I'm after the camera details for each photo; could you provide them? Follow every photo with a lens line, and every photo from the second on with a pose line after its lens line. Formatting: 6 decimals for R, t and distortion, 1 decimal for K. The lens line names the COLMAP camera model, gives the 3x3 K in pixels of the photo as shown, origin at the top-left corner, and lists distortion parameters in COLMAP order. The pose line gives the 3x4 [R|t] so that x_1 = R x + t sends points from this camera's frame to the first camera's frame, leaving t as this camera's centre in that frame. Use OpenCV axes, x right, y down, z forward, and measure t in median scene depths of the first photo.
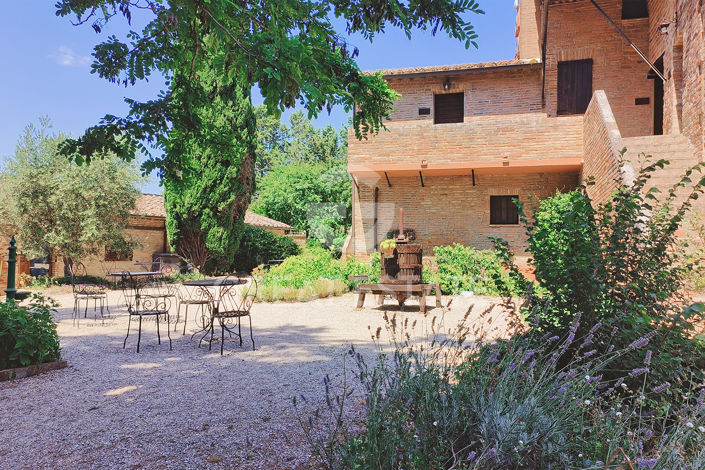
lens RADIAL K [[511.7, 0, 370.8], [0, 511.7, 235.9], [0, 0, 1]] dist [0.031731, -0.005600]
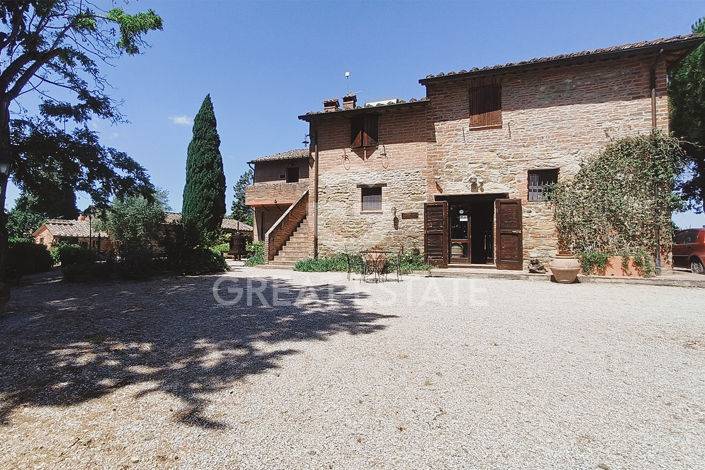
lens RADIAL K [[360.8, 0, 339.1], [0, 360.8, 243.4], [0, 0, 1]] dist [-0.012623, 0.000417]
pose [[0.993302, 0.000566, -0.115543, 0.640982], [0.000908, 0.999919, 0.012702, 0.027334], [0.115541, -0.012722, 0.993221, -0.615289]]
